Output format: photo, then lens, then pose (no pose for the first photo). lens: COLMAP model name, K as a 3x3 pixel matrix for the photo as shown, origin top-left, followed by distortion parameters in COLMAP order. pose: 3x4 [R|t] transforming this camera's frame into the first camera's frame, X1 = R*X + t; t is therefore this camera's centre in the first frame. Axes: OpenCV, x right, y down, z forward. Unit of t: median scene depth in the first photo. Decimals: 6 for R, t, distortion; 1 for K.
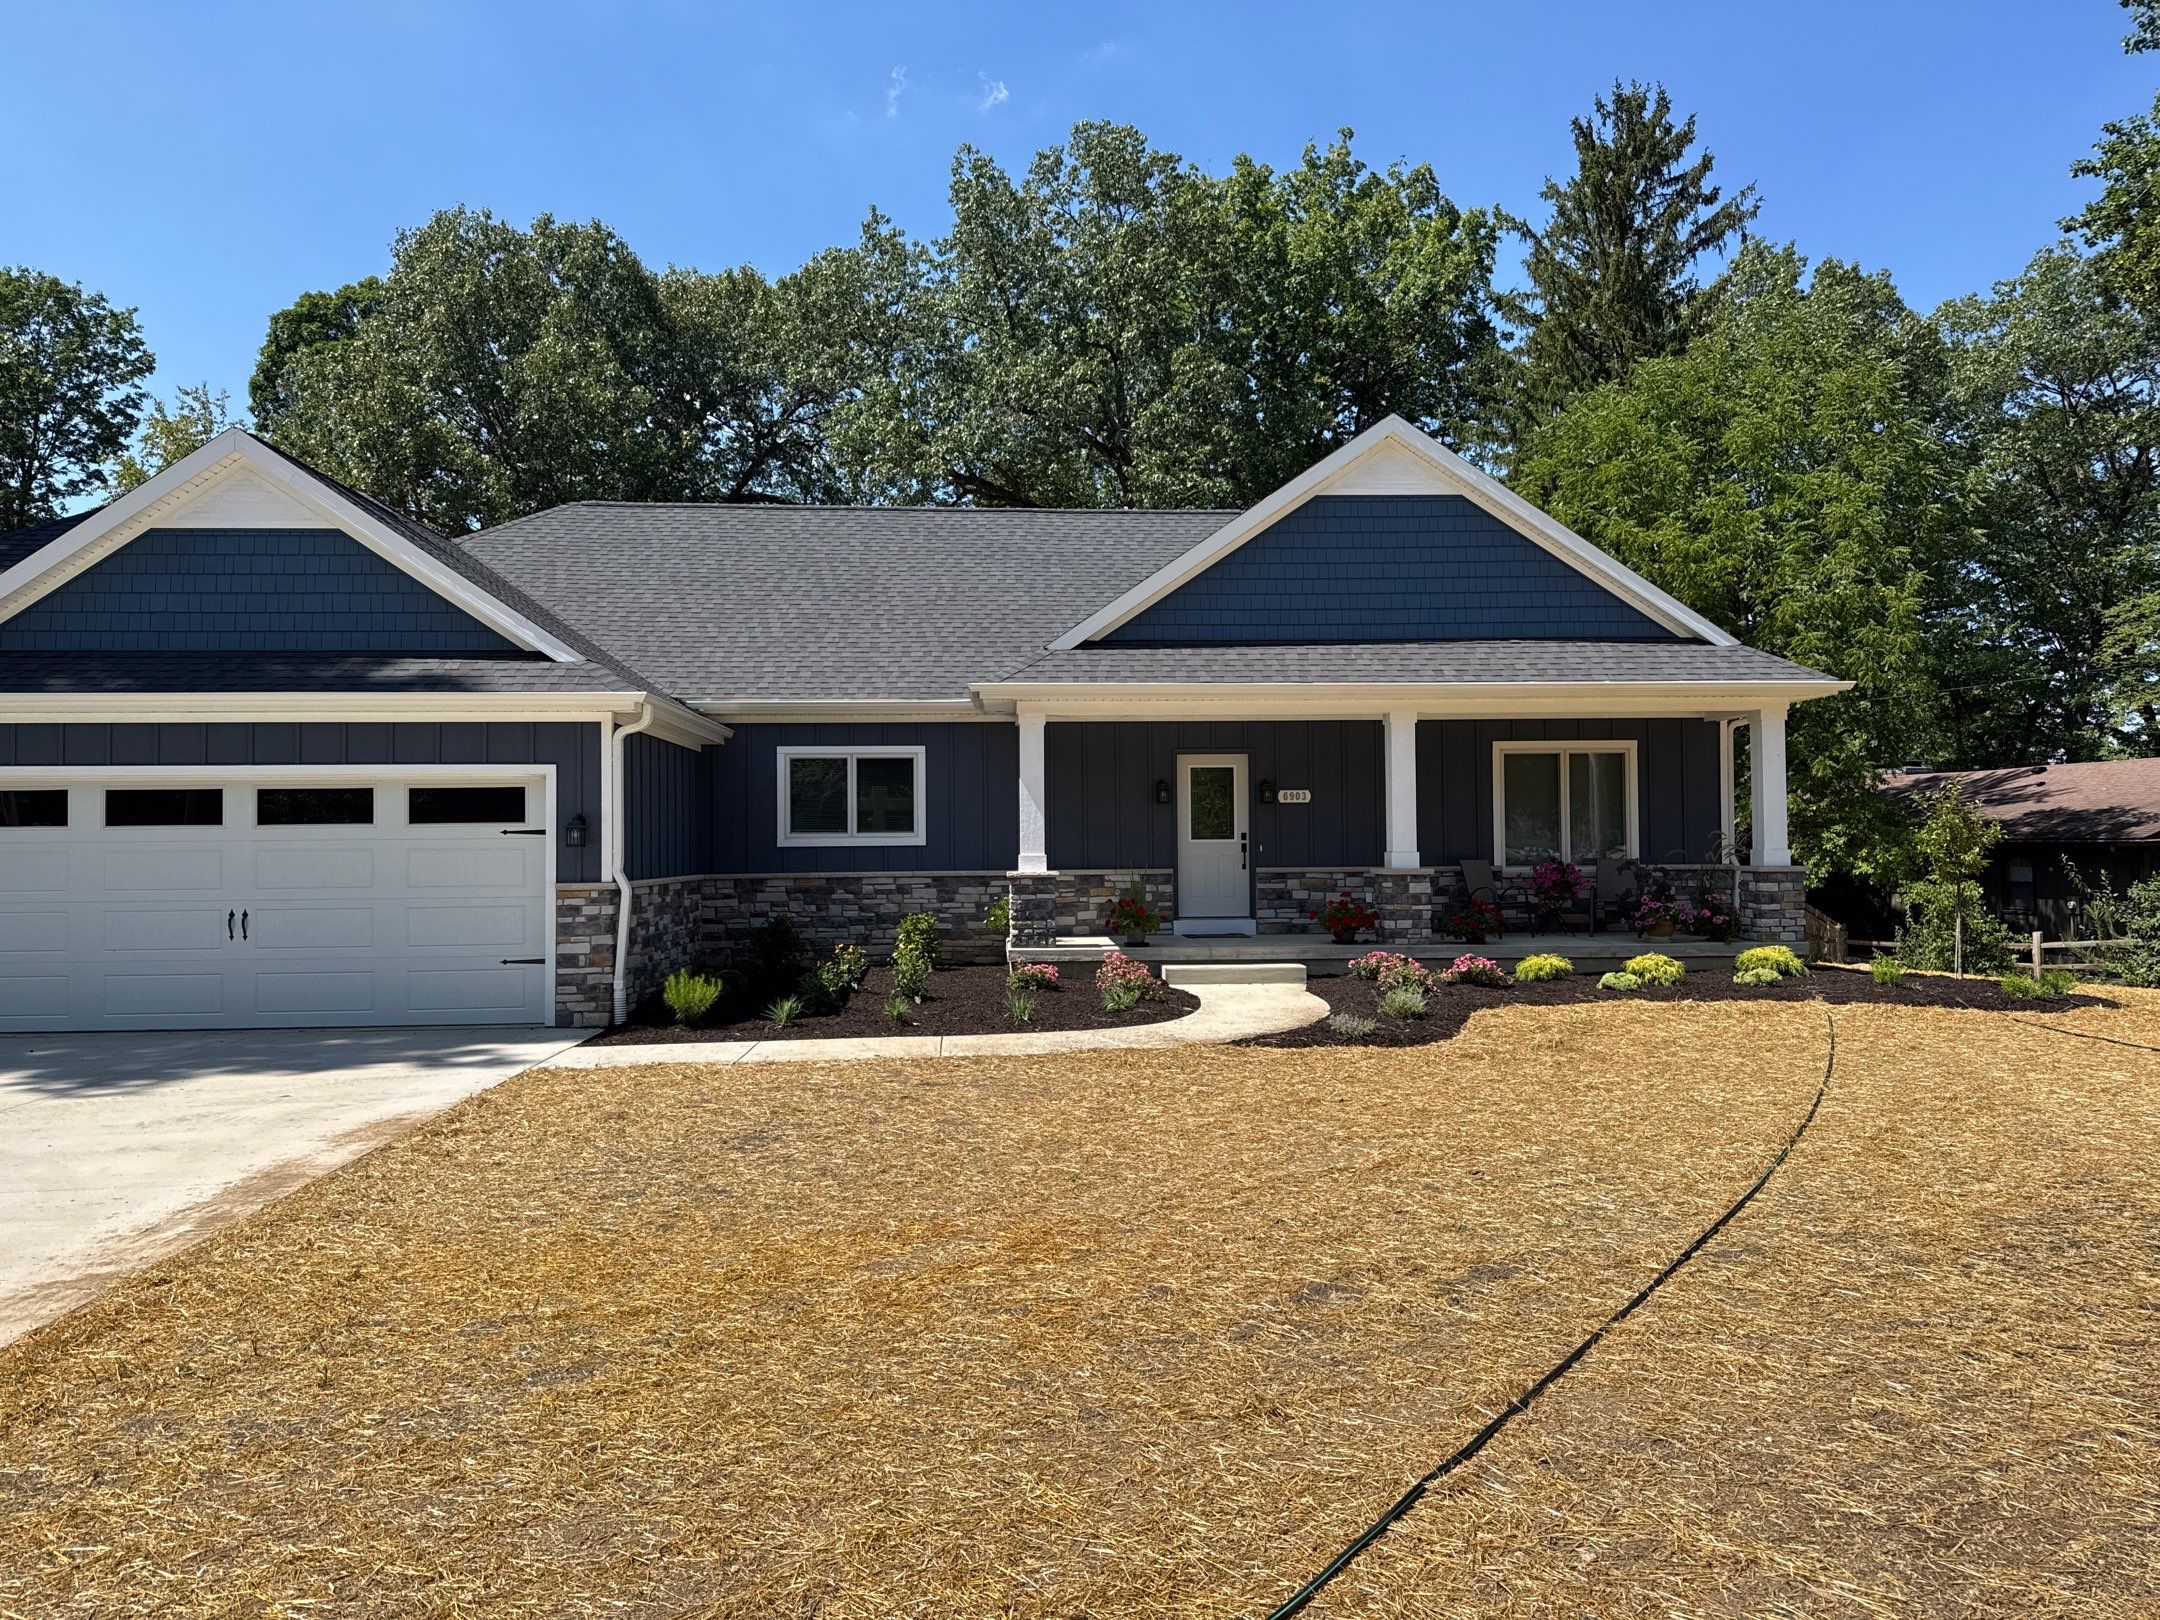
lens RADIAL K [[1479.0, 0, 1065.1], [0, 1479.0, 808.6], [0, 0, 1]] dist [0.124233, -0.158292]
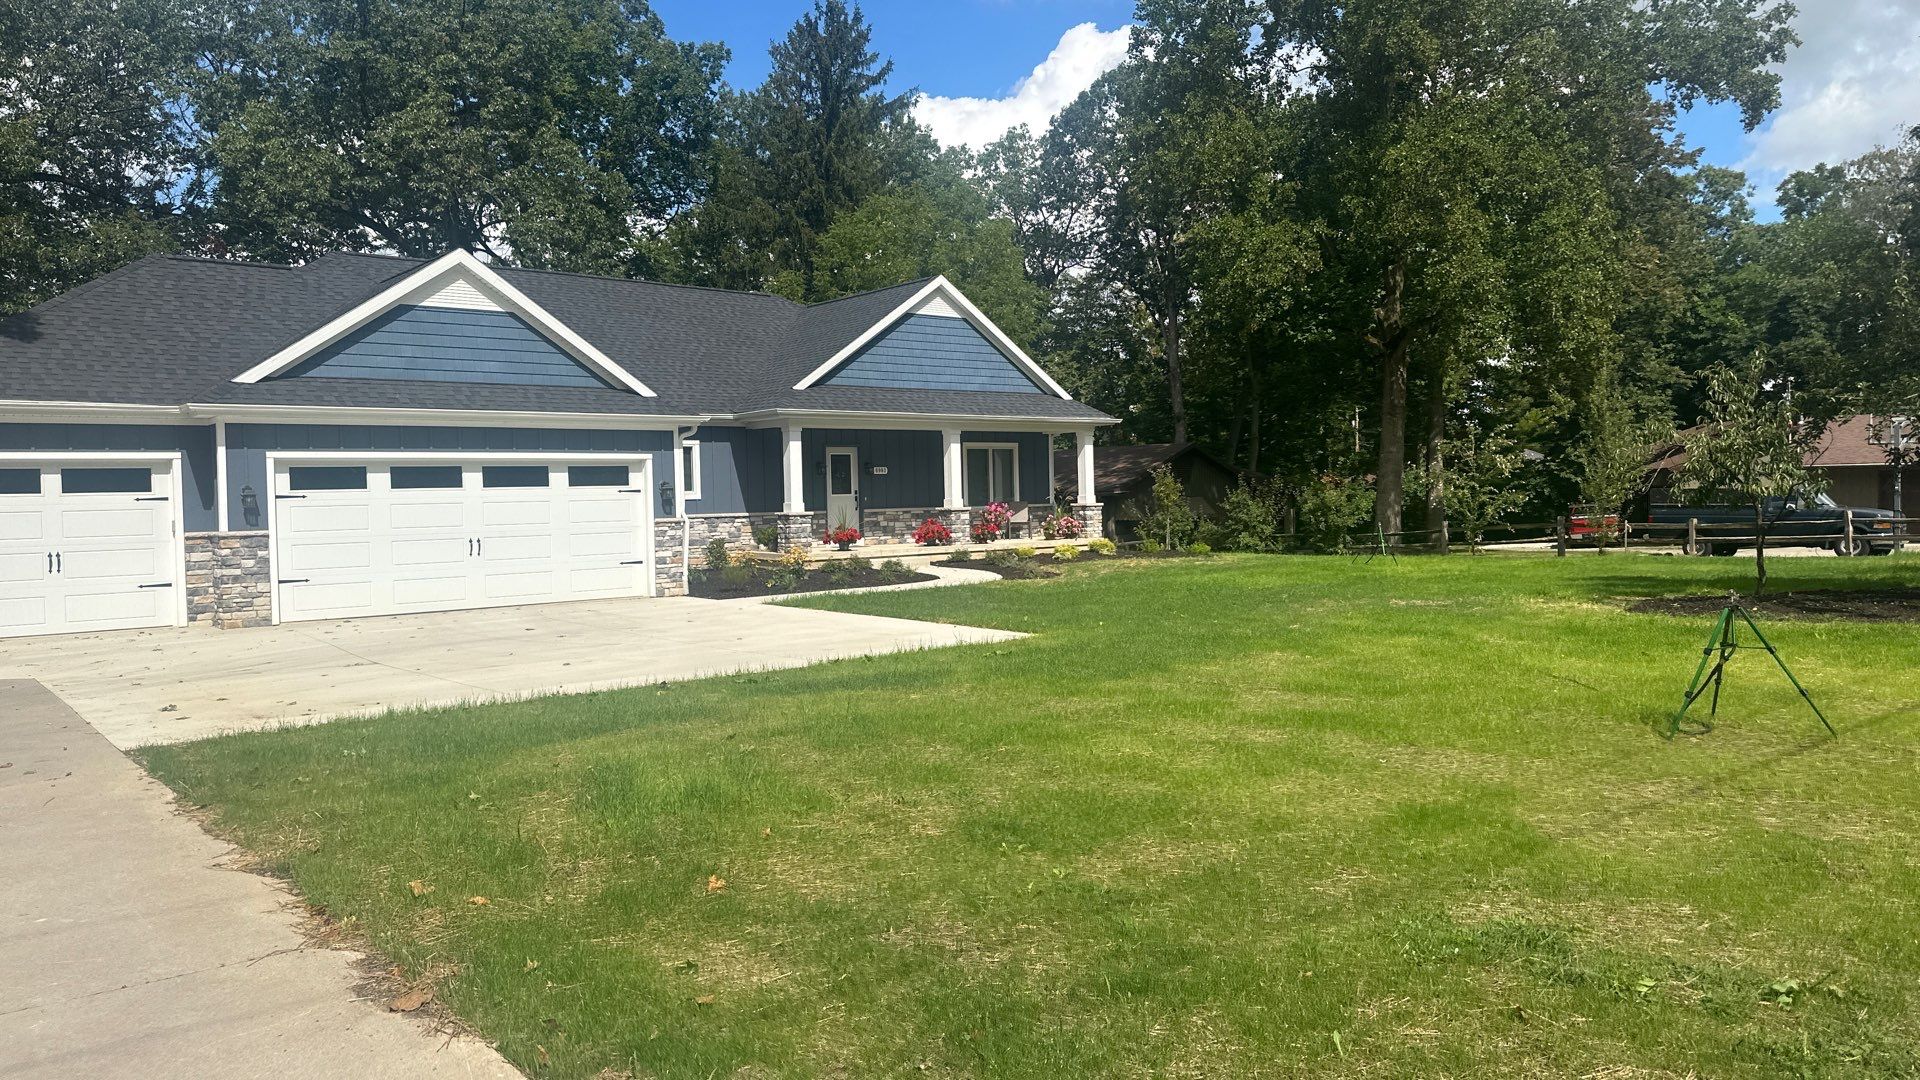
lens RADIAL K [[1316.7, 0, 959.9], [0, 1316.7, 544.0], [0, 0, 1]] dist [0.171039, -0.376363]
pose [[0.807313, -0.031360, 0.589290, -0.750043], [0.000651, 0.998634, 0.052253, -0.002712], [-0.590123, -0.041801, 0.806230, -0.396067]]
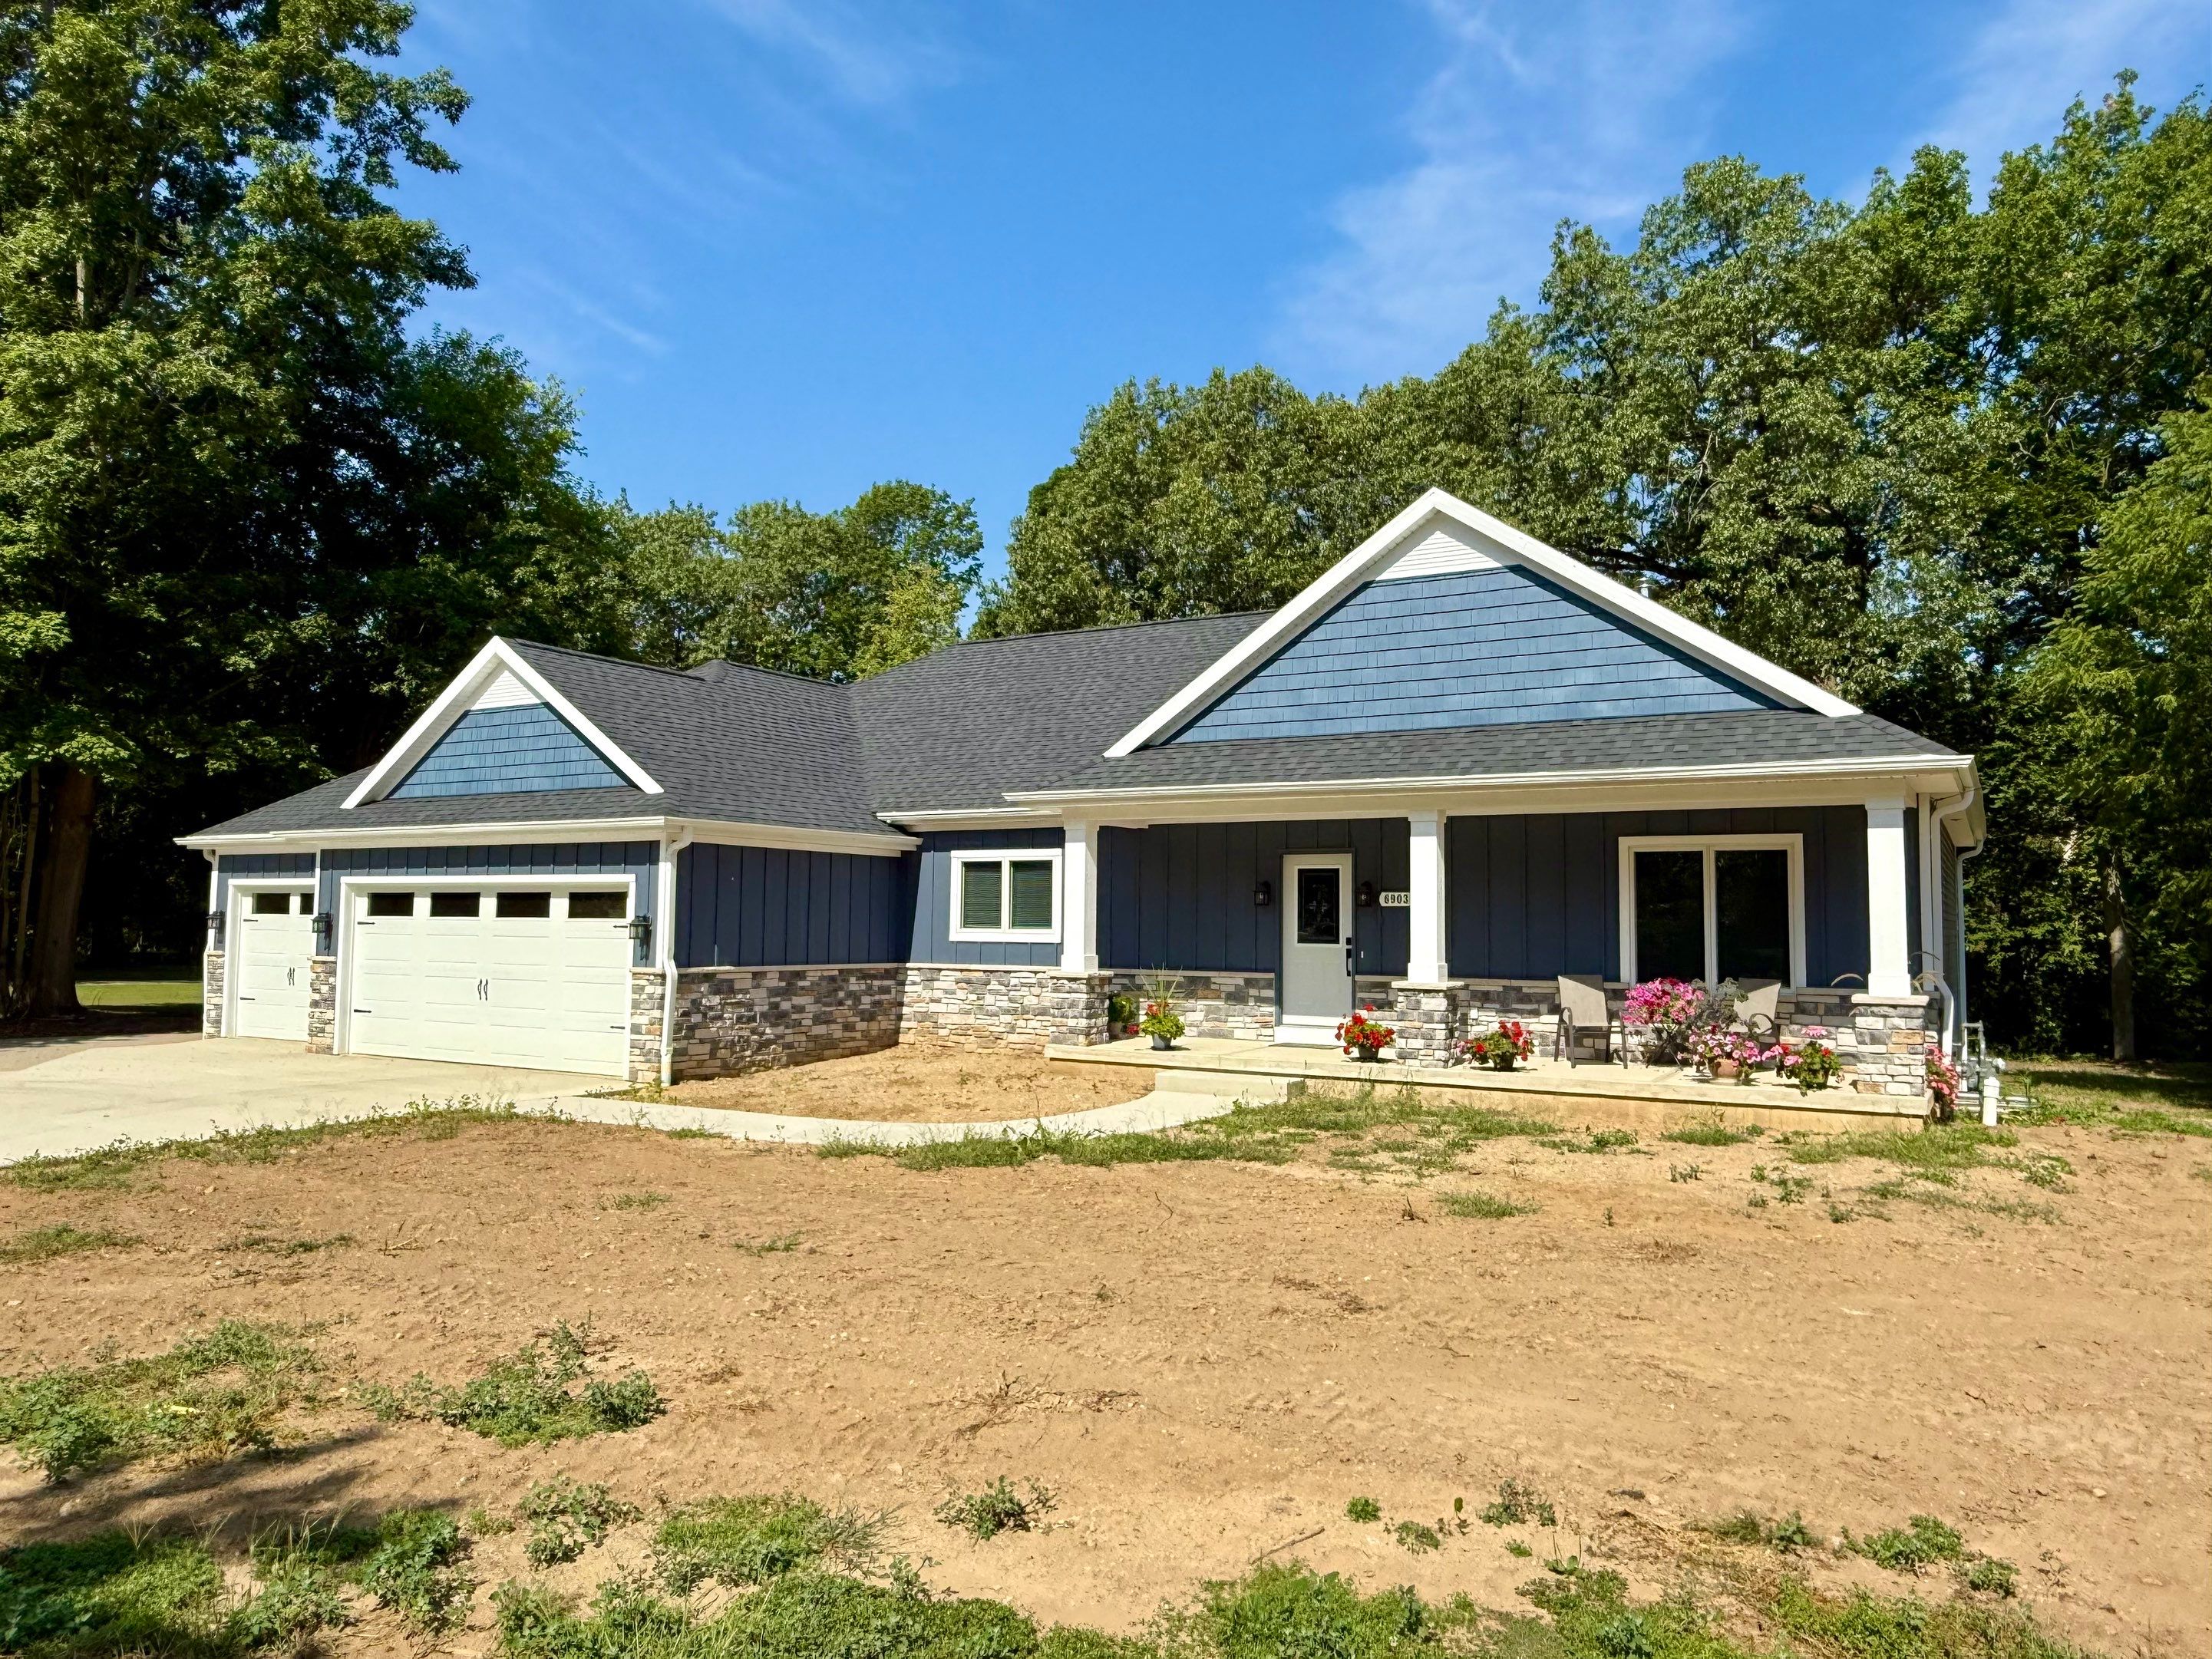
lens RADIAL K [[1482.0, 0, 1104.1], [0, 1482.0, 819.7], [0, 0, 1]] dist [0.004926, -0.005217]
pose [[0.830969, -0.021644, -0.555897, 0.526510], [-0.005323, 0.998888, -0.046849, -0.013833], [0.556293, 0.041889, 0.829930, 0.130541]]
